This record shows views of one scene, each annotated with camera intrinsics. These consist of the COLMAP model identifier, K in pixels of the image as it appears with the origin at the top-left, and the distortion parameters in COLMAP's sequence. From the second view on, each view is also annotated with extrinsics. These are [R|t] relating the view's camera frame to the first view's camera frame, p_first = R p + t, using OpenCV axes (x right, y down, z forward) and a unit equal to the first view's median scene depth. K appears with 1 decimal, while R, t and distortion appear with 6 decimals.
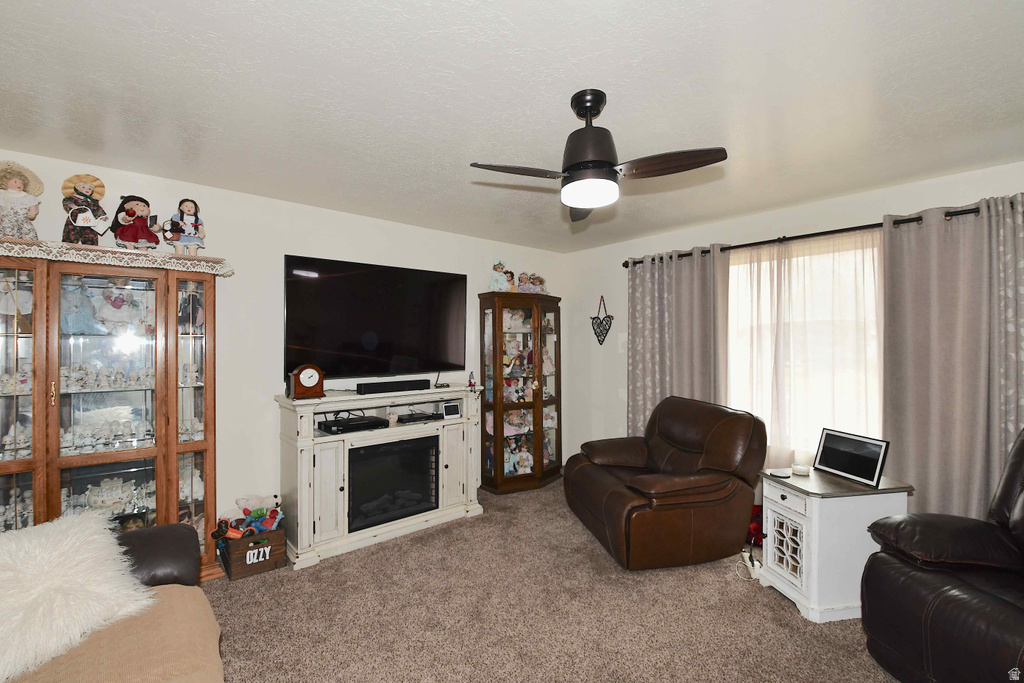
lens RADIAL K [[455.5, 0, 509.8], [0, 455.5, 340.8], [0, 0, 1]] dist [0.012262, -0.027670]
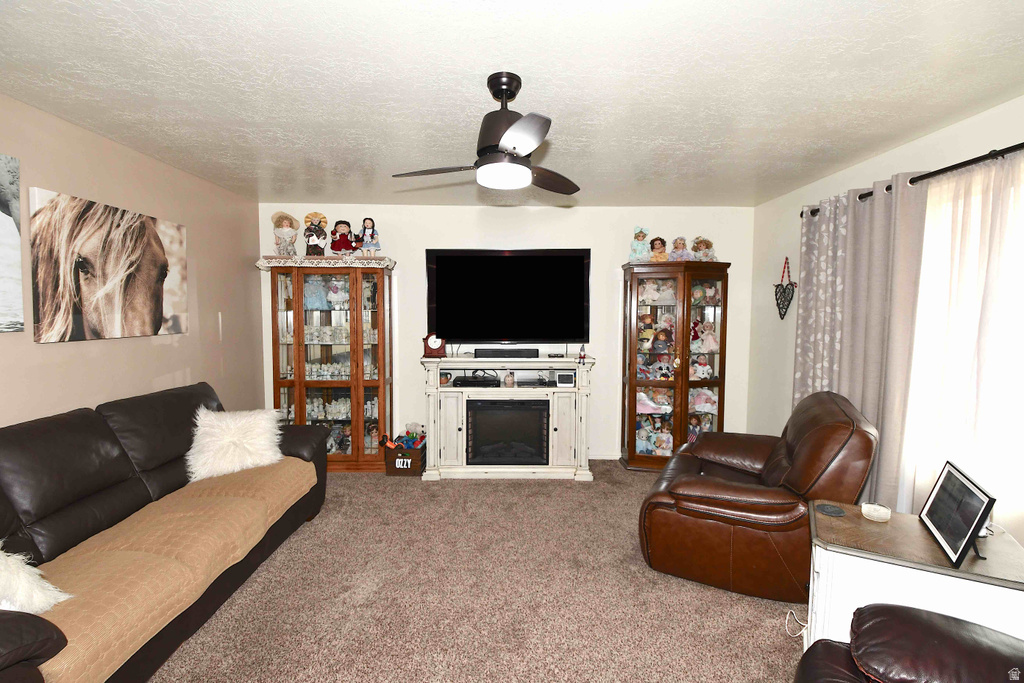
lens RADIAL K [[455.5, 0, 509.8], [0, 455.5, 340.8], [0, 0, 1]] dist [0.012262, -0.027670]
pose [[0.760710, 0.046859, -0.647399, 0.519324], [-0.001273, 0.997497, 0.070703, -0.014344], [0.649091, -0.052960, 0.758865, 0.122469]]
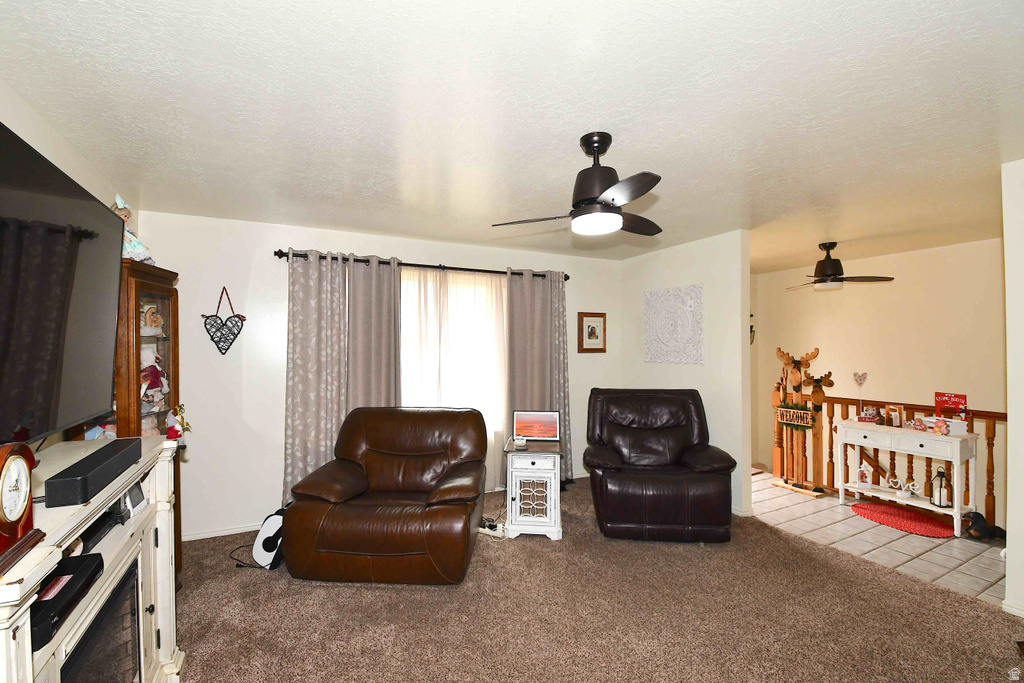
lens RADIAL K [[455.5, 0, 509.8], [0, 455.5, 340.8], [0, 0, 1]] dist [0.012262, -0.027670]
pose [[0.227178, 0.017692, 0.973692, -0.585106], [-0.002800, 0.999843, -0.017514, -0.002563], [-0.973849, 0.001253, 0.227192, 0.574482]]
